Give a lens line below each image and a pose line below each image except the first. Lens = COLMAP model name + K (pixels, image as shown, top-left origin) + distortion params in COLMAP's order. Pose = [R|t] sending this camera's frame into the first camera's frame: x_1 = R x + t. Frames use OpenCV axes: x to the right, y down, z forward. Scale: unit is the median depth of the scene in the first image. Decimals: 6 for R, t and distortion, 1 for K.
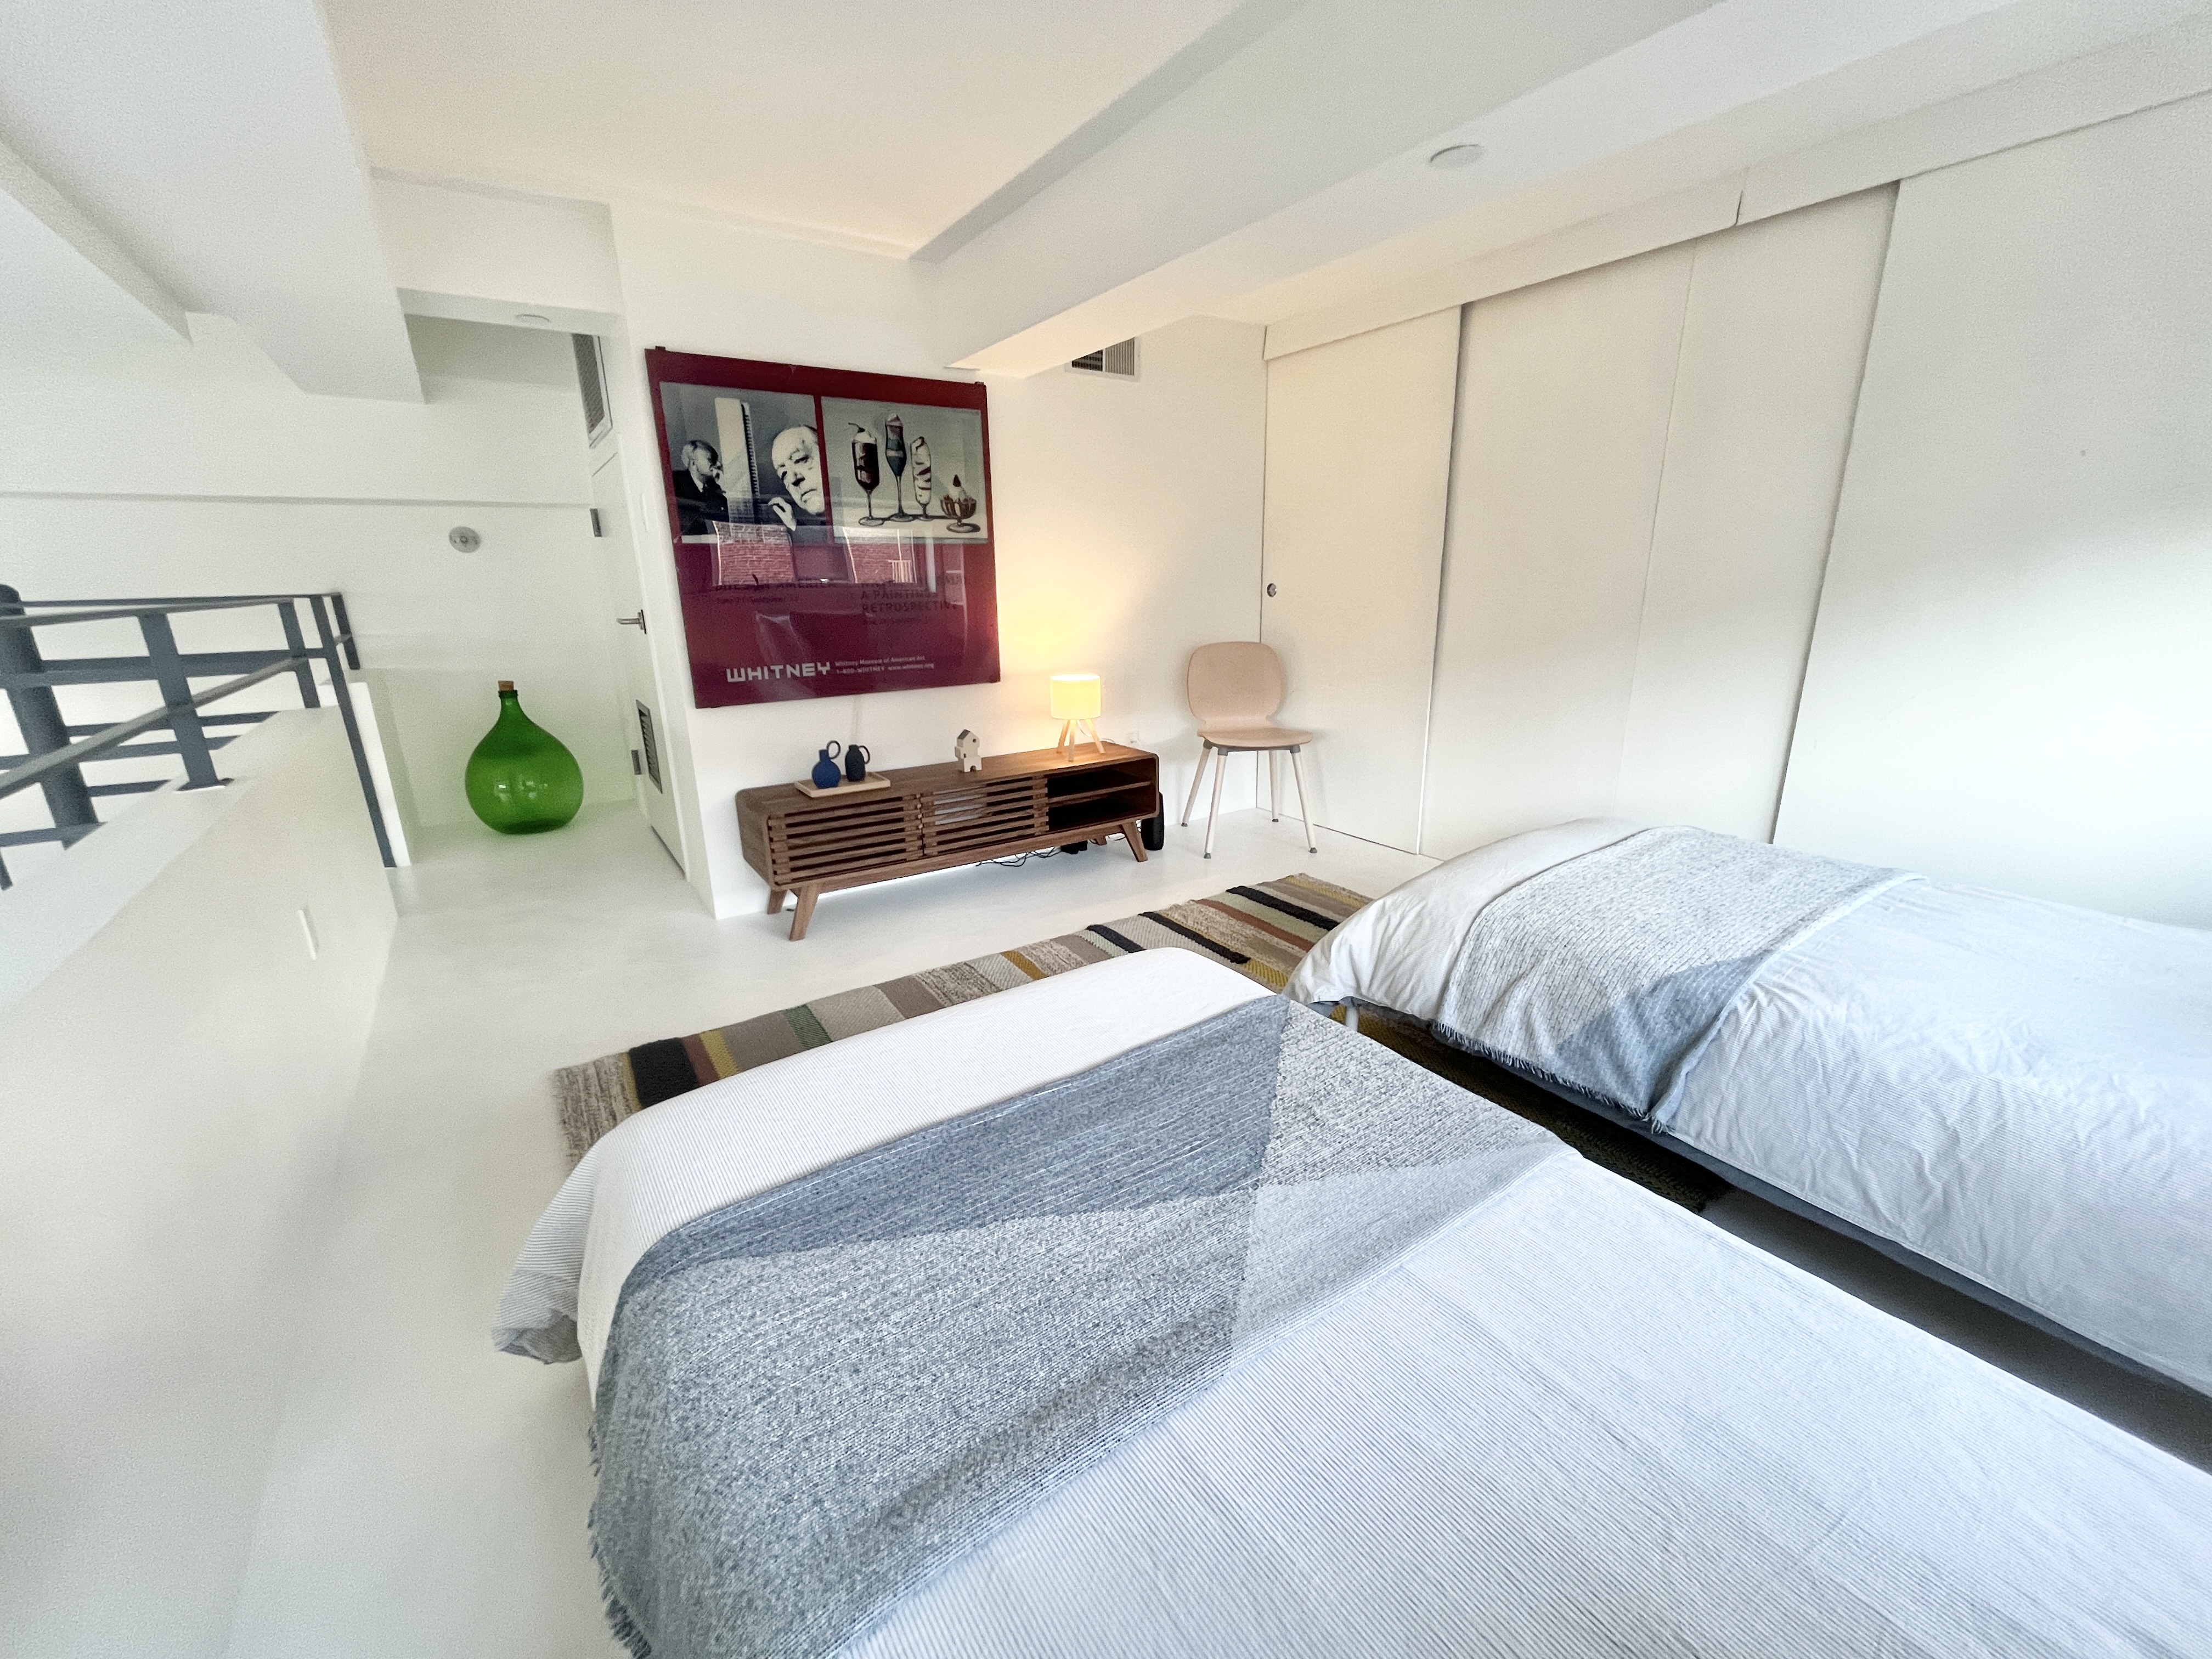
lens RADIAL K [[898.5, 0, 1111.9], [0, 898.5, 833.9], [0, 0, 1]] dist [-0.002724, -0.000298]
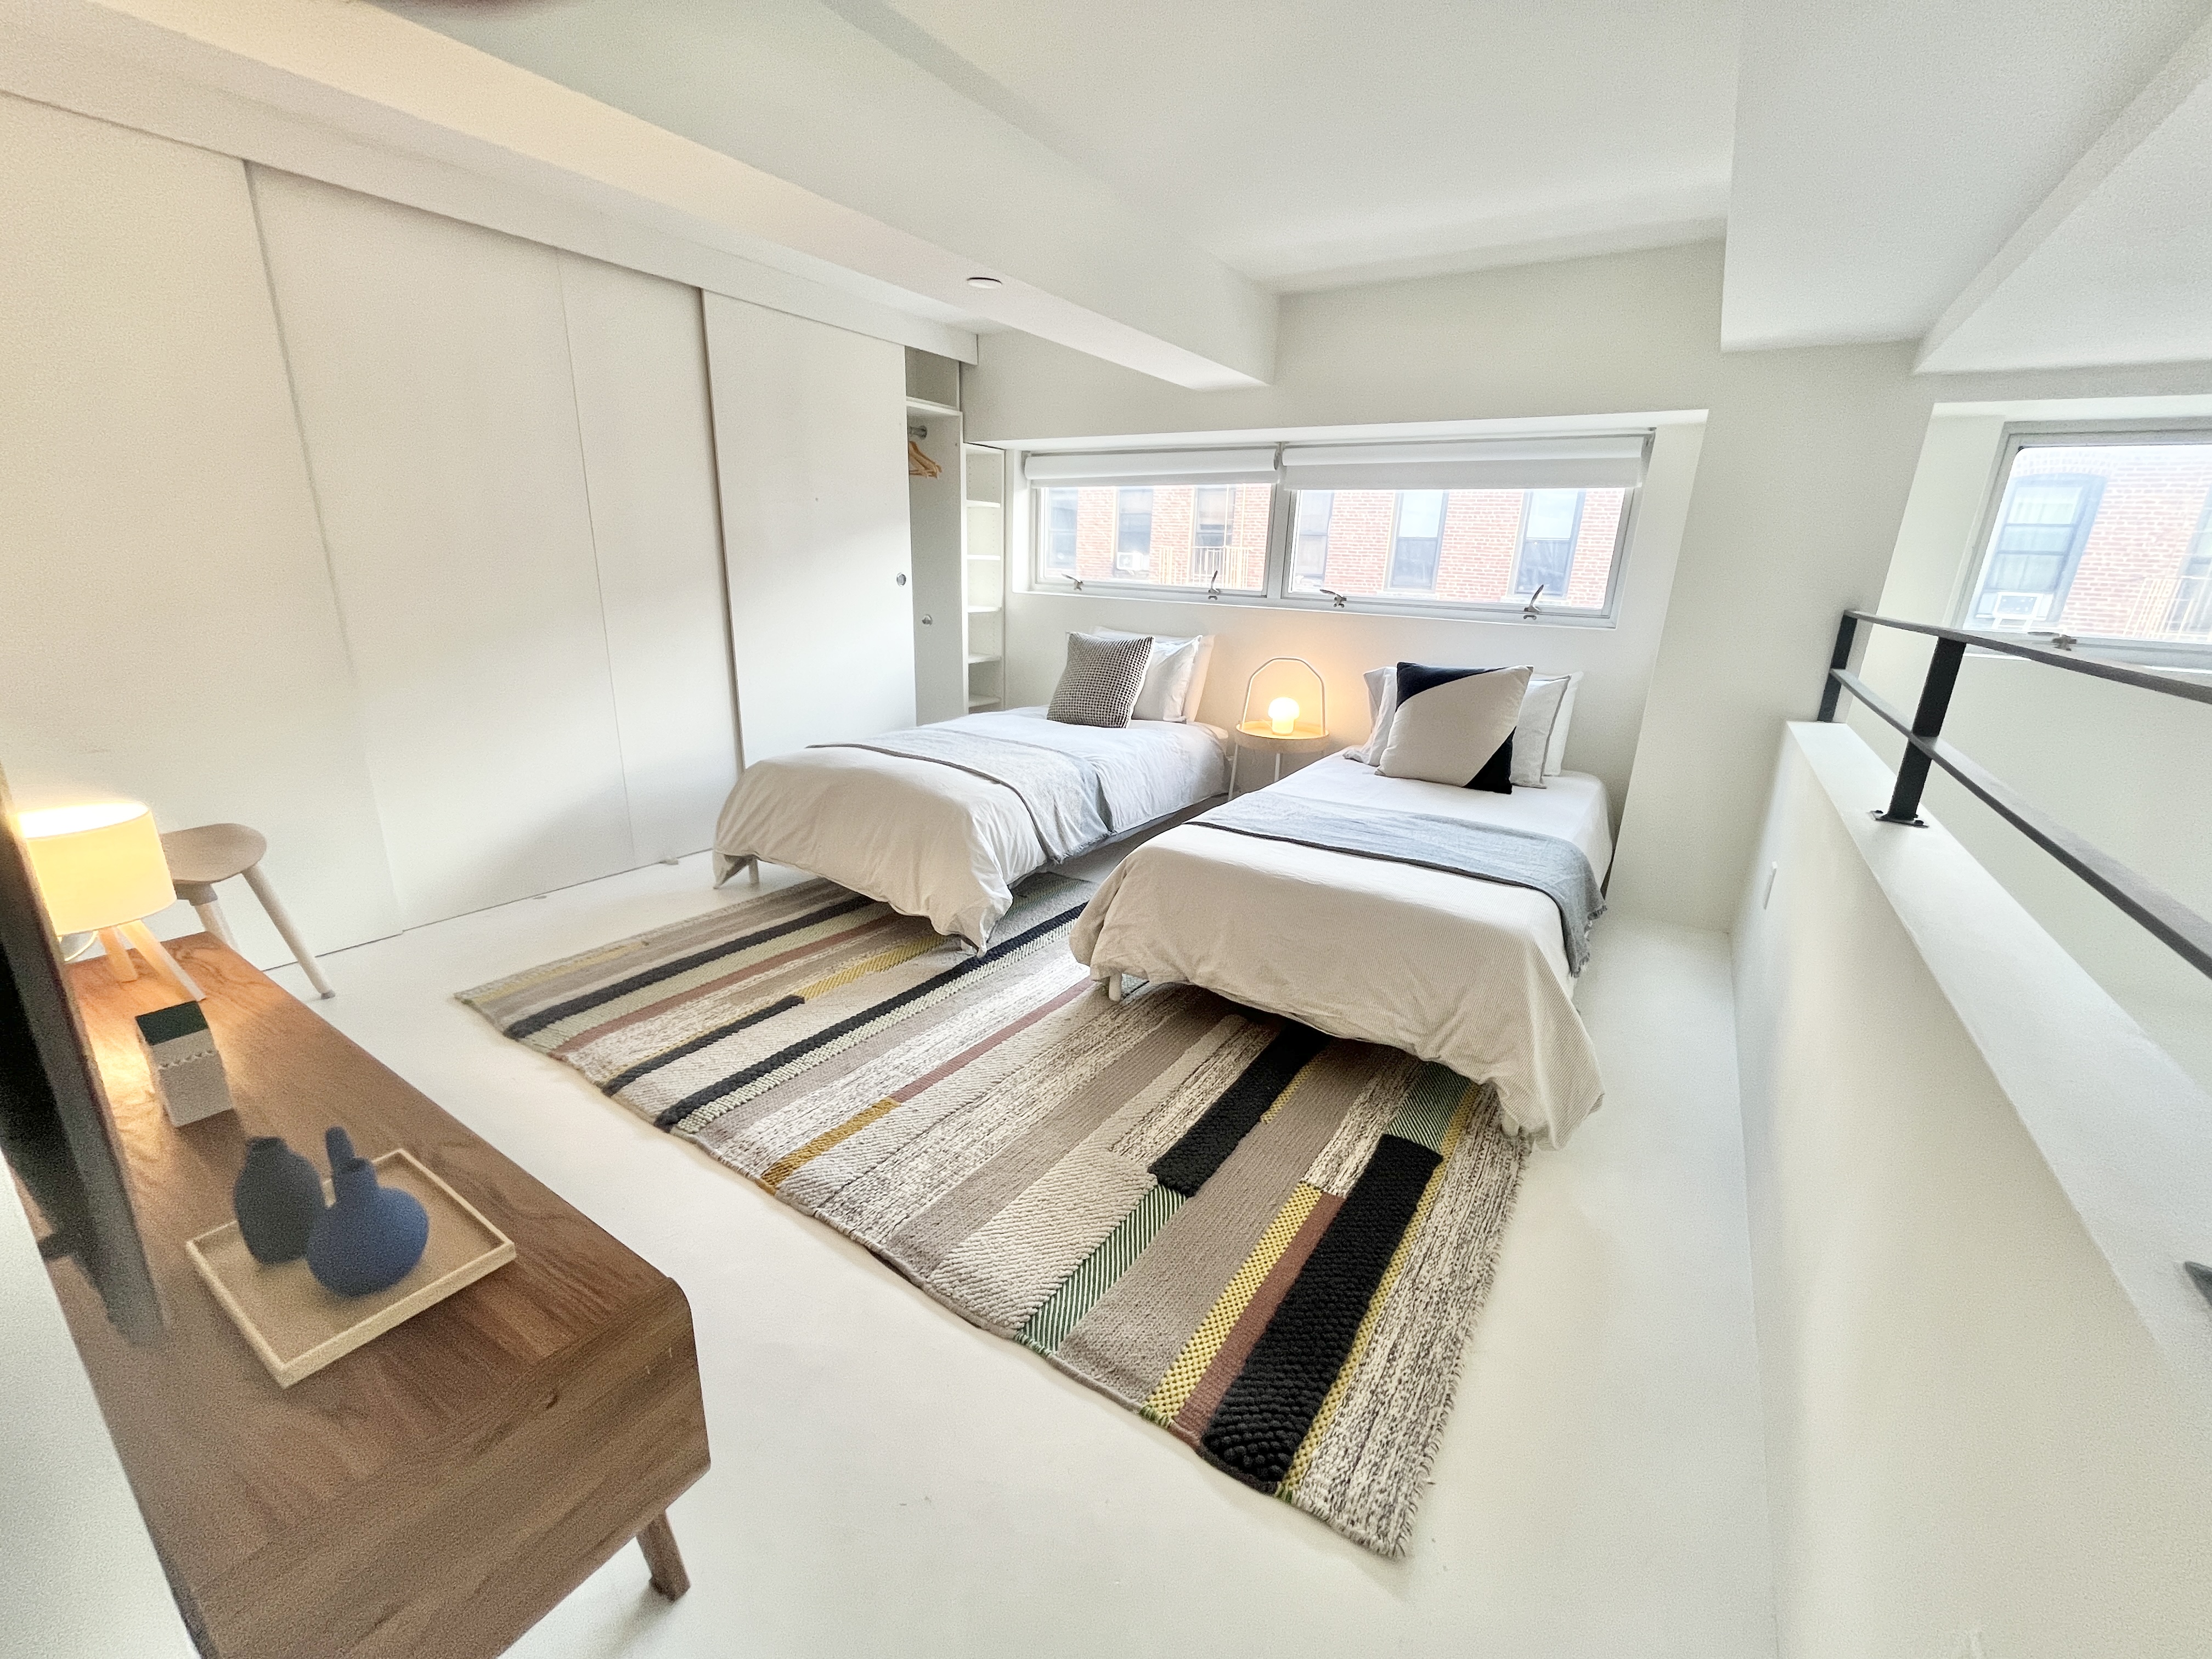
lens RADIAL K [[898.5, 0, 1111.9], [0, 898.5, 833.9], [0, 0, 1]] dist [-0.002724, -0.000298]
pose [[-0.396846, -0.264333, 0.879000, -0.862992], [0.228439, 0.899062, 0.373500, -0.321351], [-0.889005, 0.349020, -0.296405, 1.114979]]
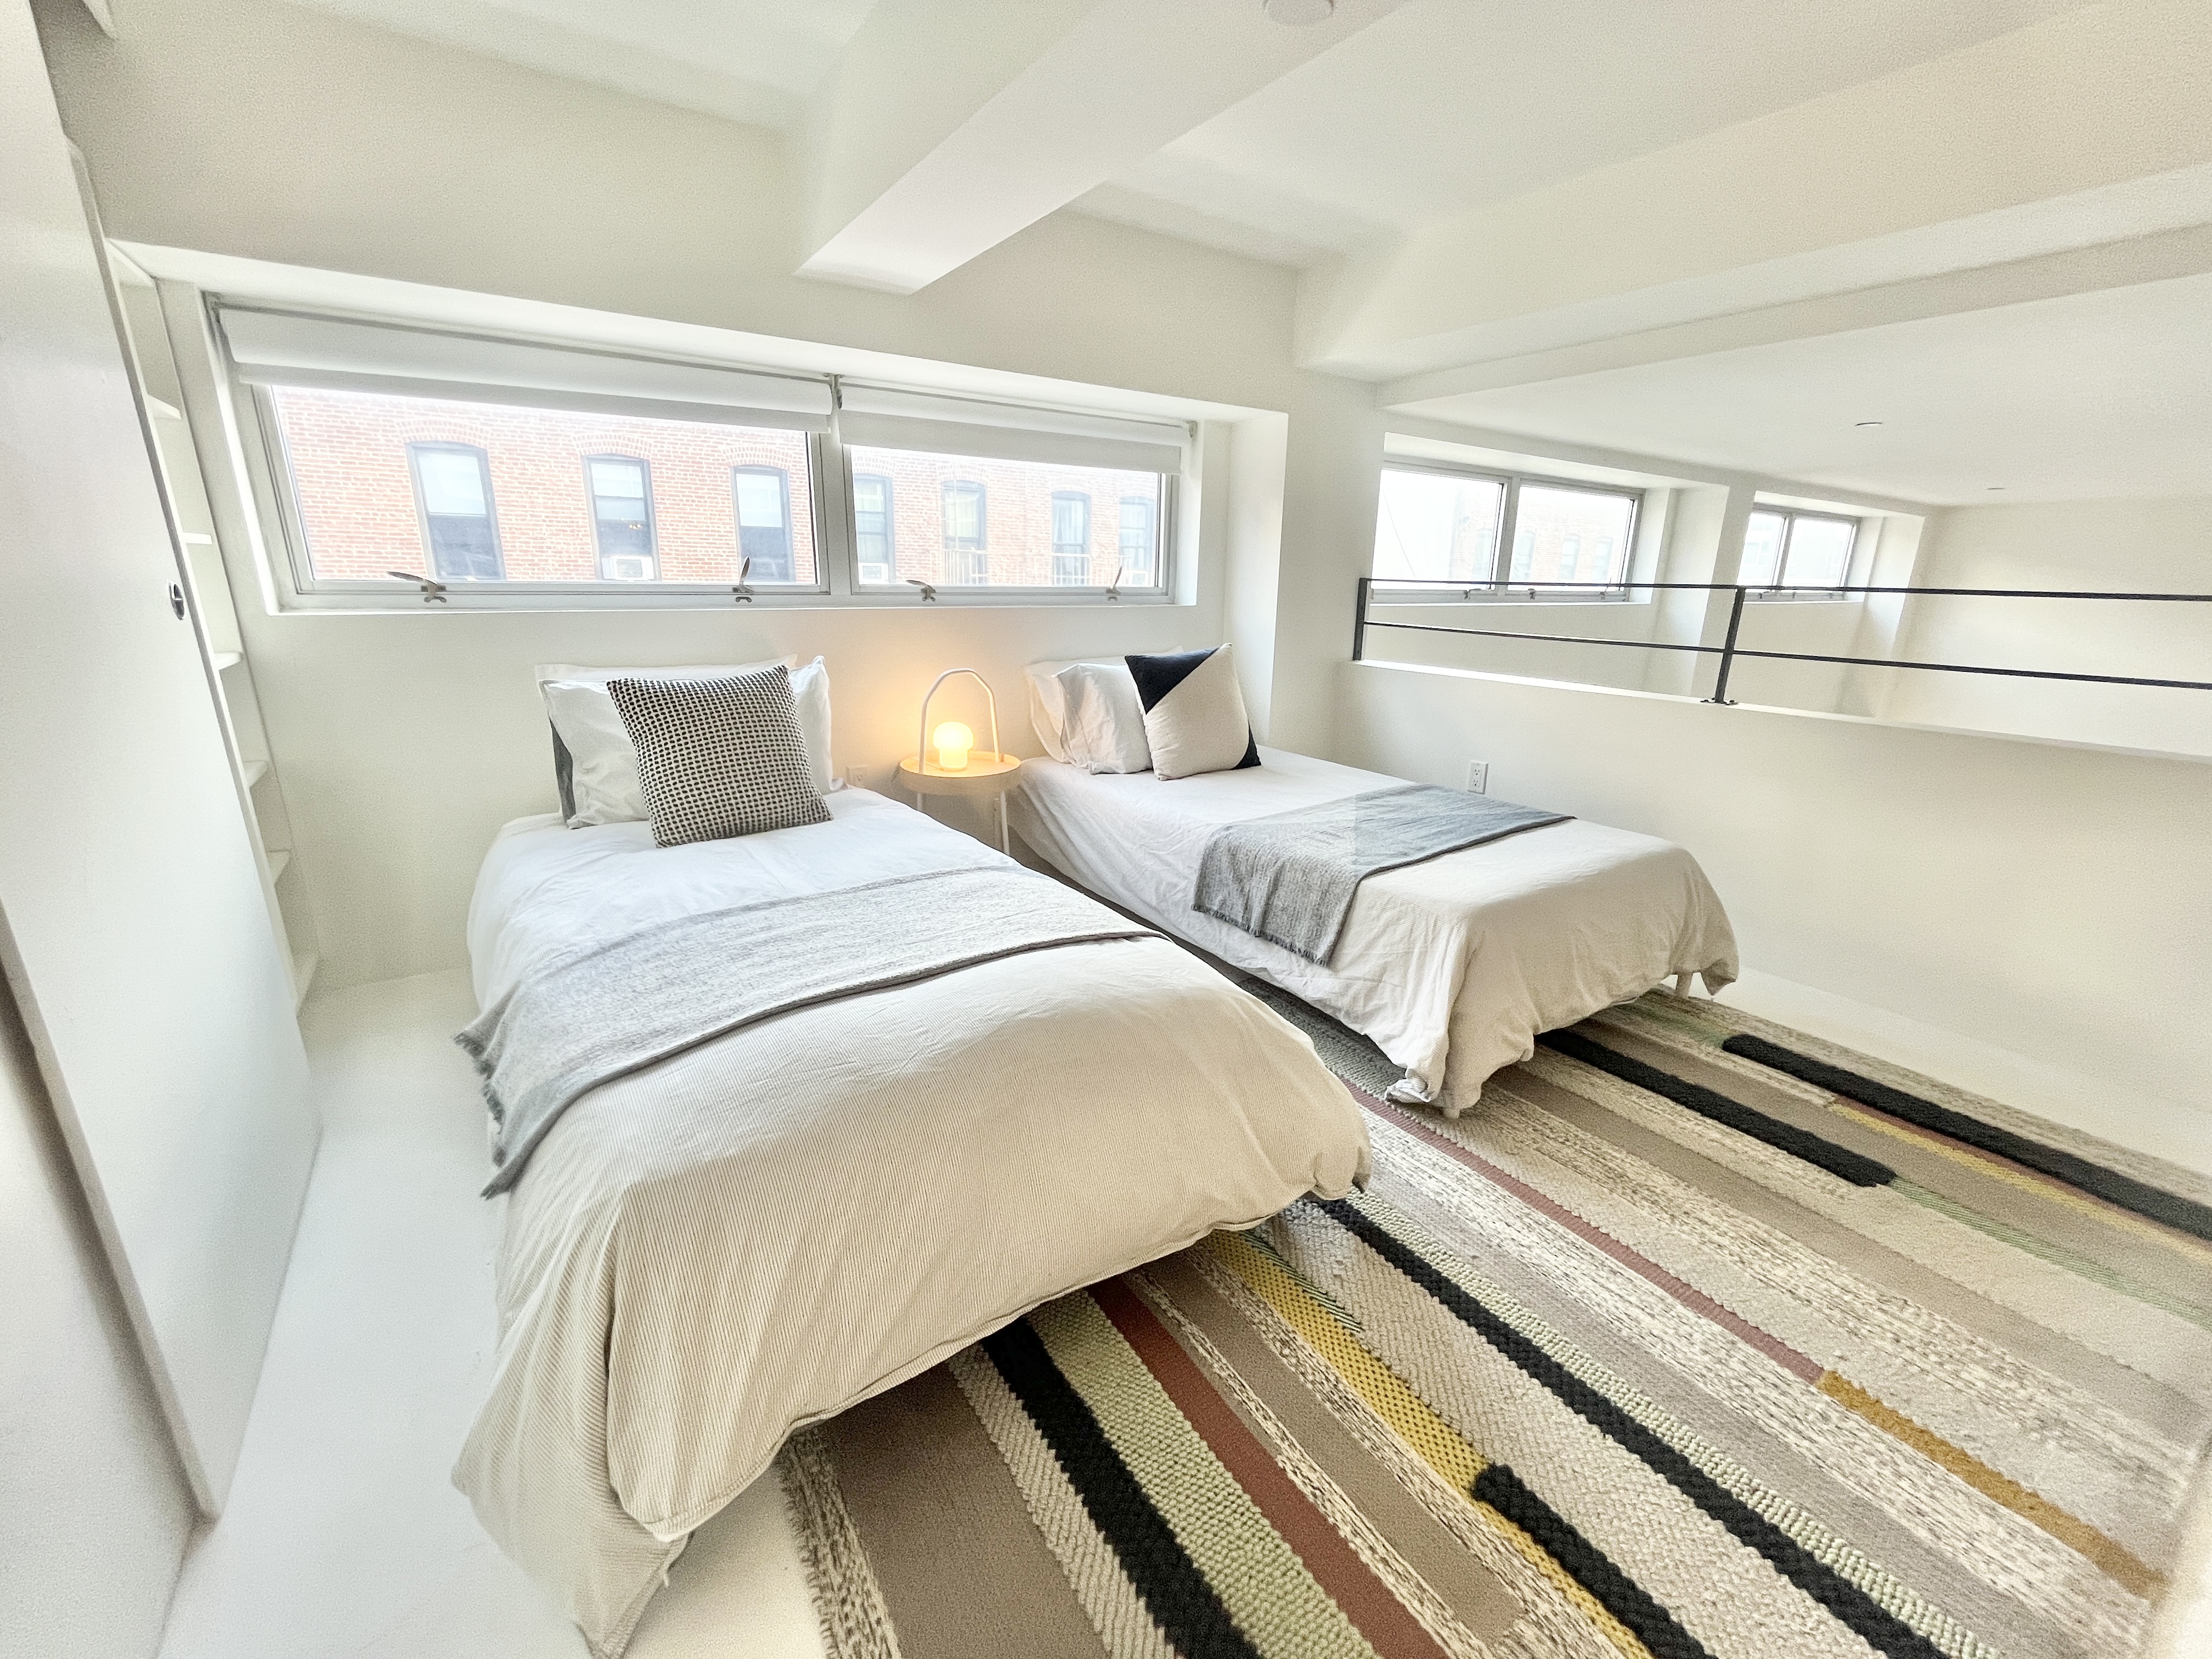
lens RADIAL K [[898.5, 0, 1111.9], [0, 898.5, 833.9], [0, 0, 1]] dist [-0.002724, -0.000298]
pose [[-0.999986, 0.004653, -0.002460, 0.391640], [0.002600, 0.843138, 0.537692, -0.412434], [0.004576, 0.537678, -0.843138, 1.432990]]
